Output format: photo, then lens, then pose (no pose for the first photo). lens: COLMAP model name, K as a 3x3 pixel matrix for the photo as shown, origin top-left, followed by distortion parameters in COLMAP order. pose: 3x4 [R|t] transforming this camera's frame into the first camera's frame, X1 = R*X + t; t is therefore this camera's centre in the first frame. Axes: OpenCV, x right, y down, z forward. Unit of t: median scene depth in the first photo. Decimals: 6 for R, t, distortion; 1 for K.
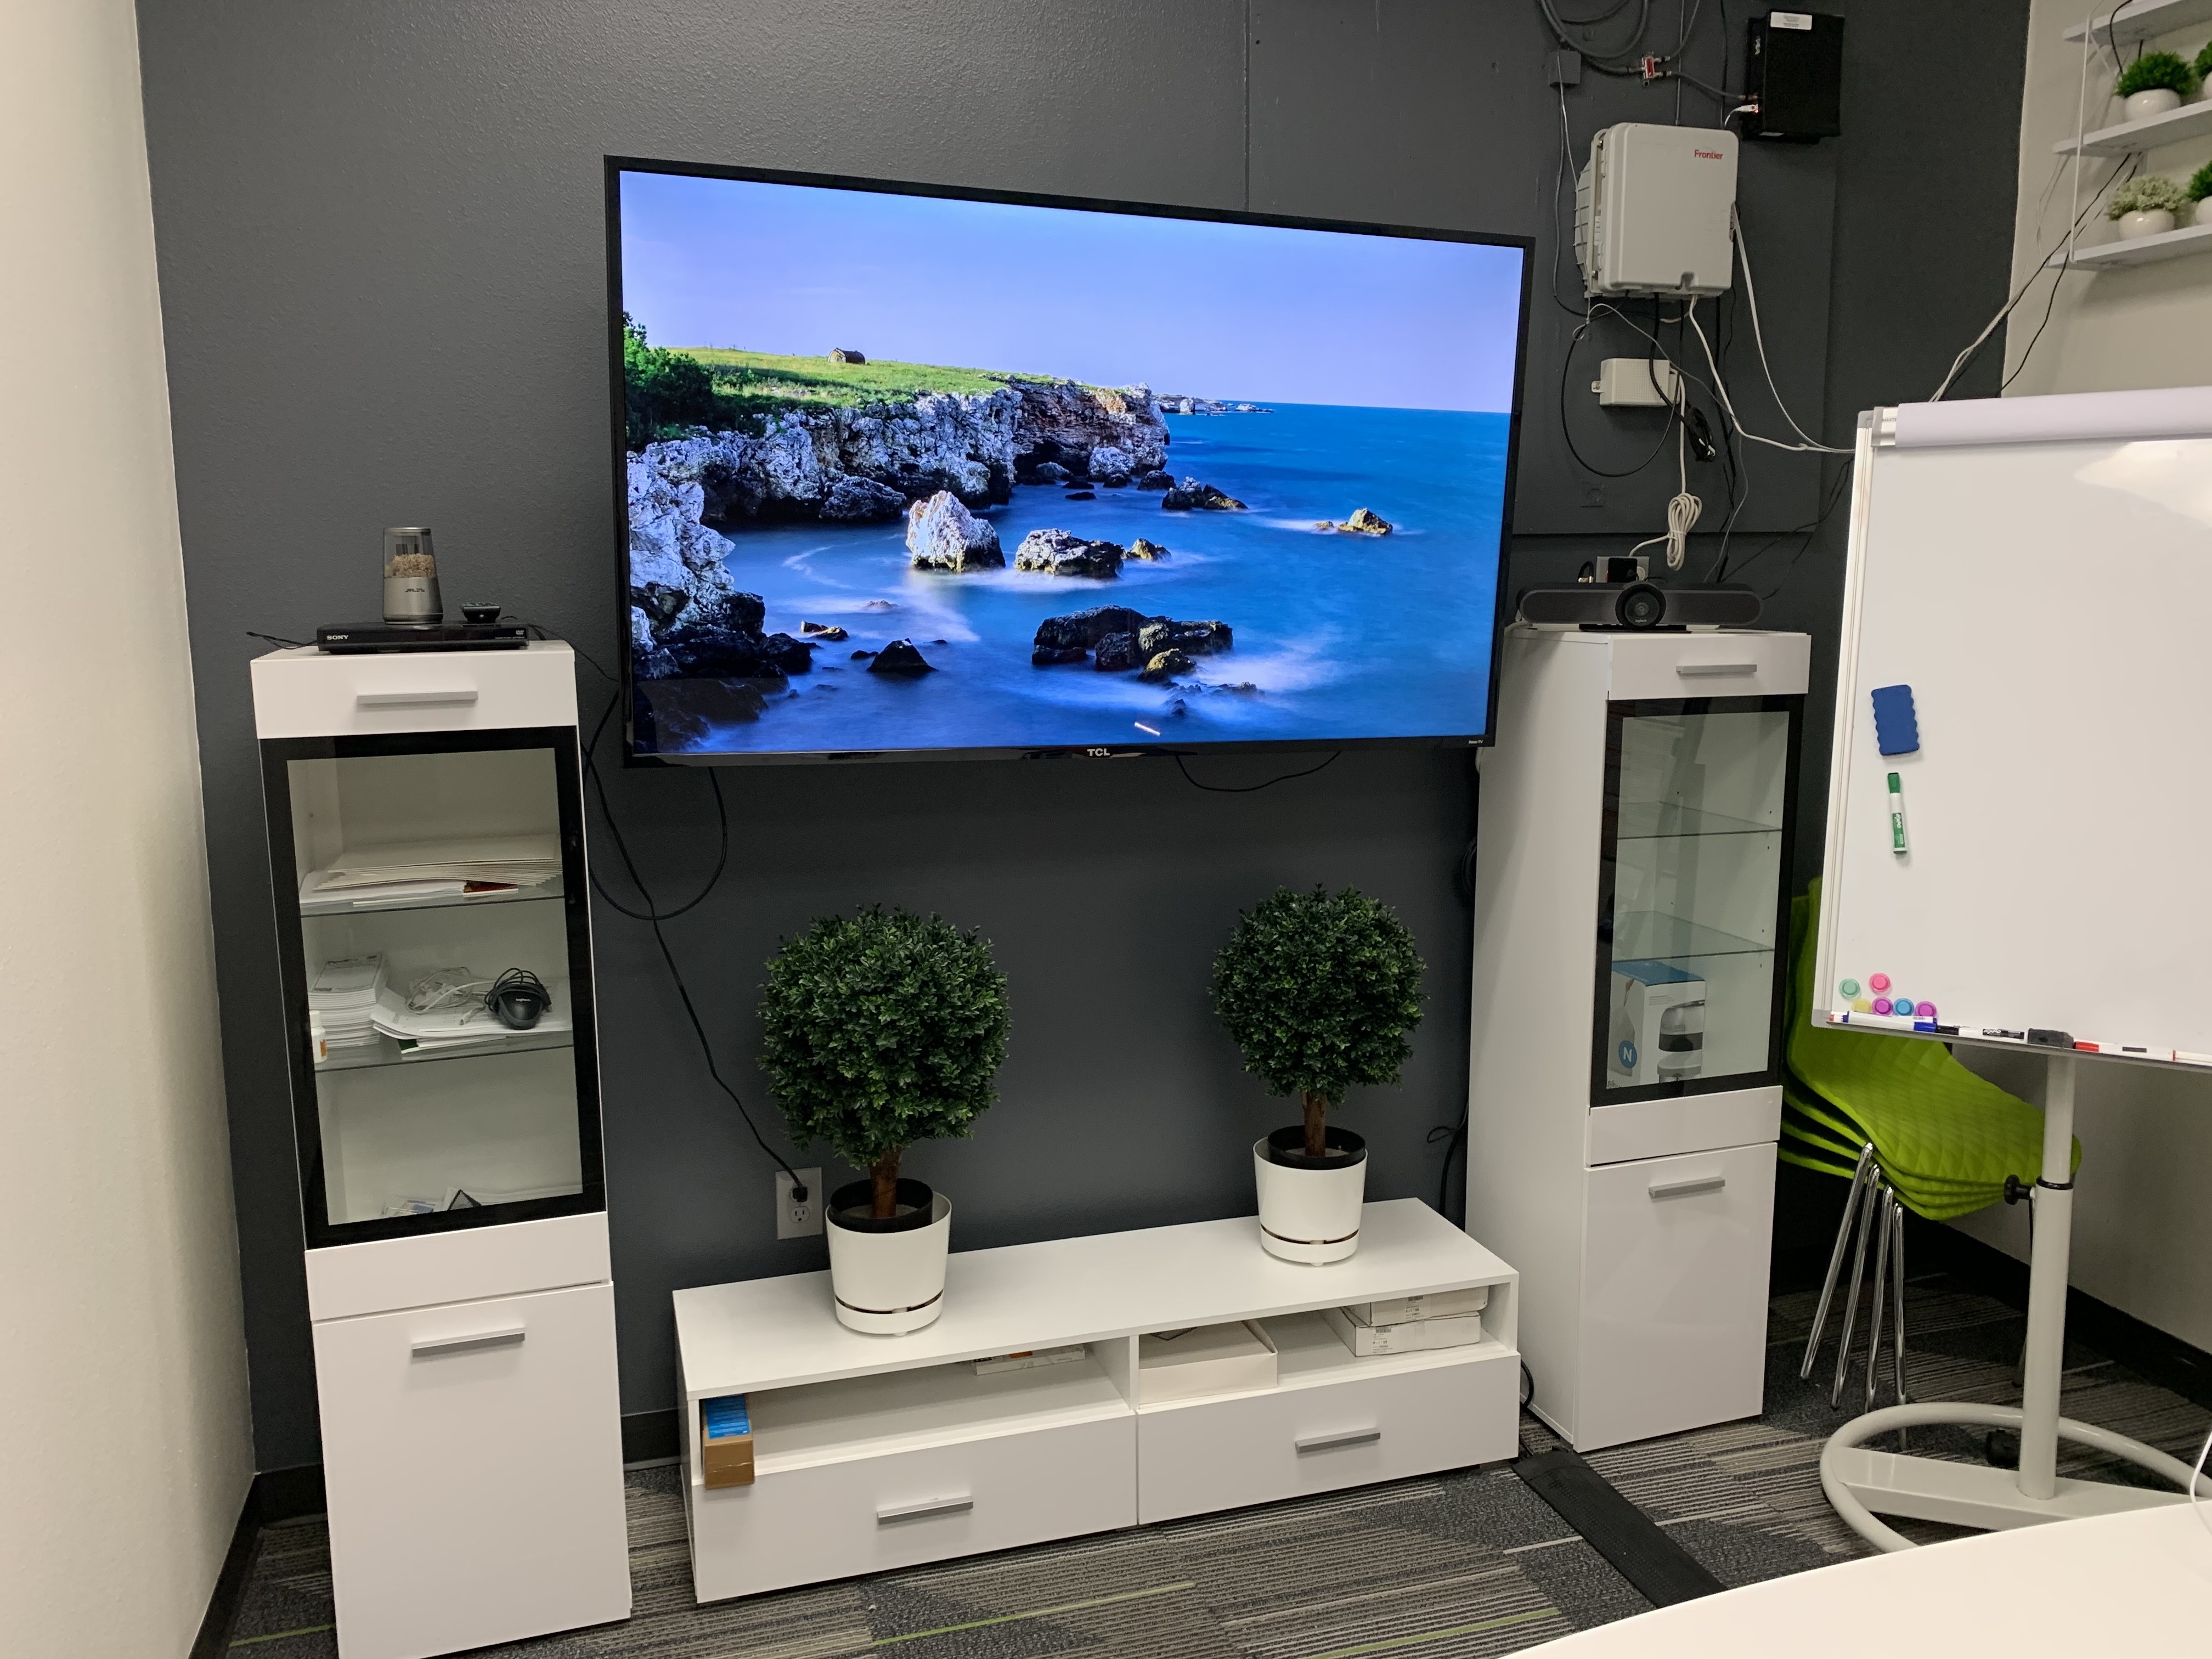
lens RADIAL K [[1716.4, 0, 1106.0], [0, 1716.4, 829.5], [0, 0, 1]] dist [0.002788, -0.003634]
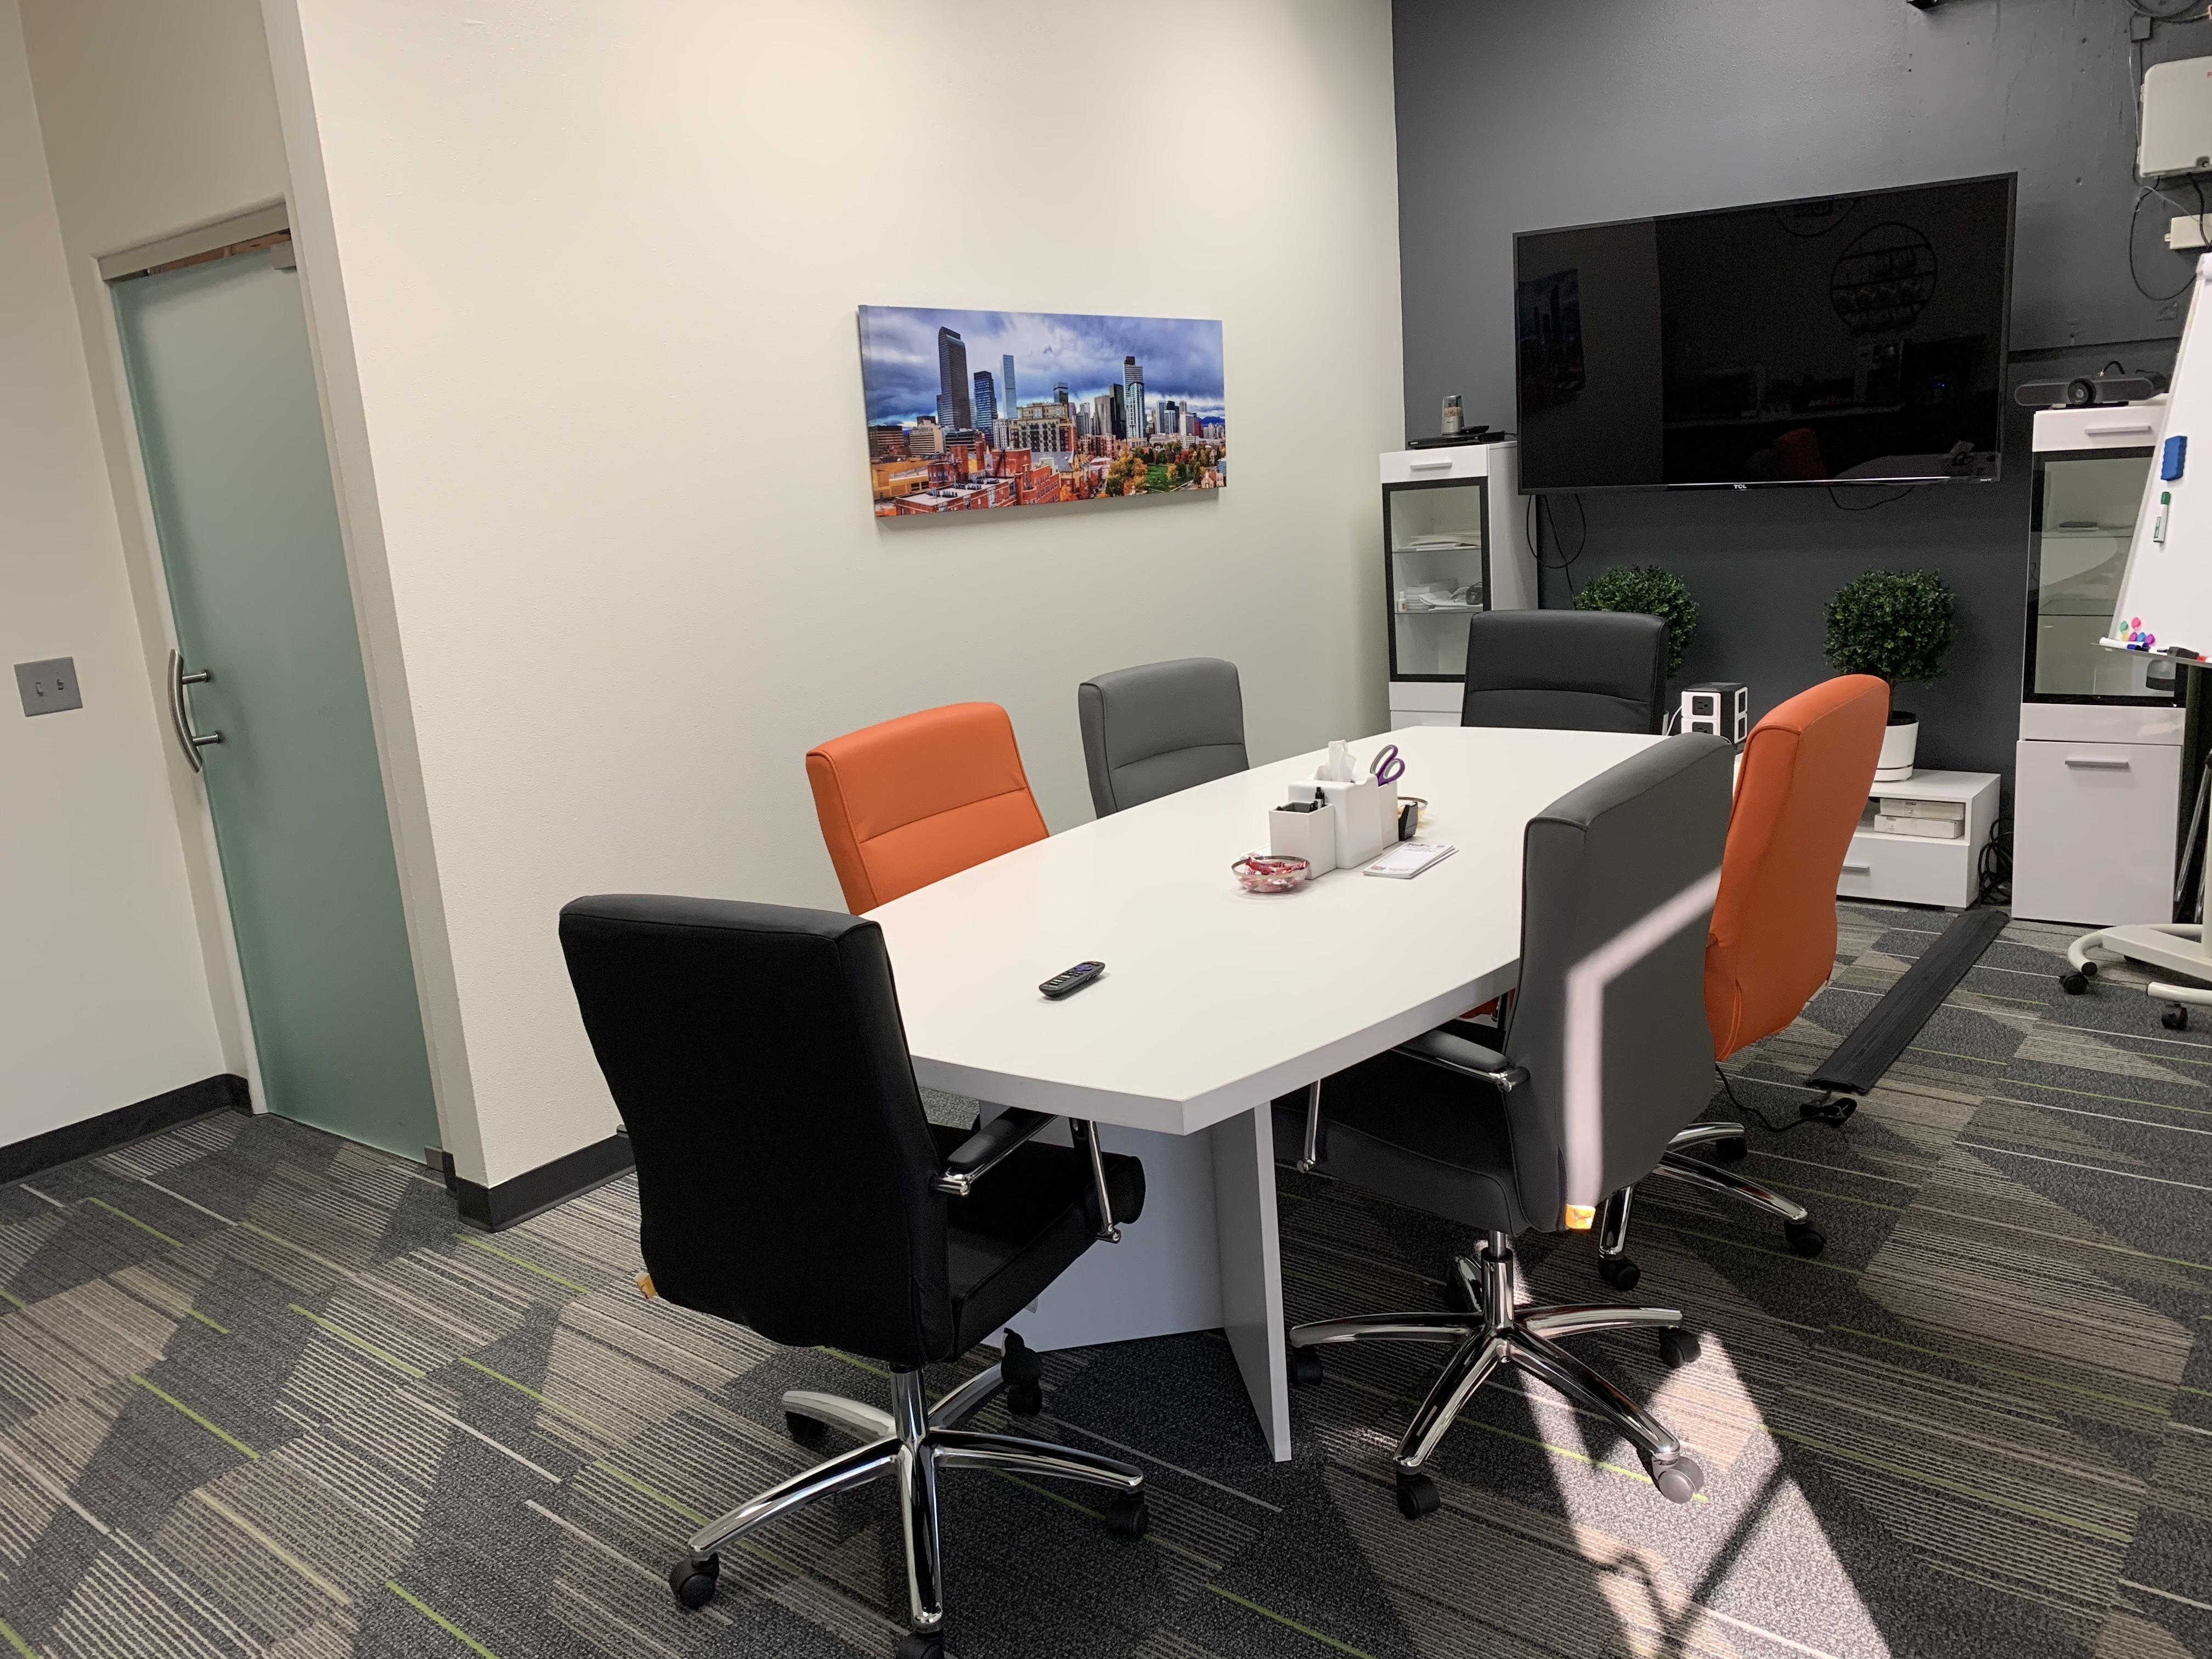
lens RADIAL K [[1716.4, 0, 1106.0], [0, 1716.4, 829.5], [0, 0, 1]] dist [0.002788, -0.003634]
pose [[0.572300, 0.143403, -0.807409, 1.218315], [-0.054417, 0.989062, 0.137095, 0.111742], [0.818237, -0.034523, 0.573843, -0.731063]]
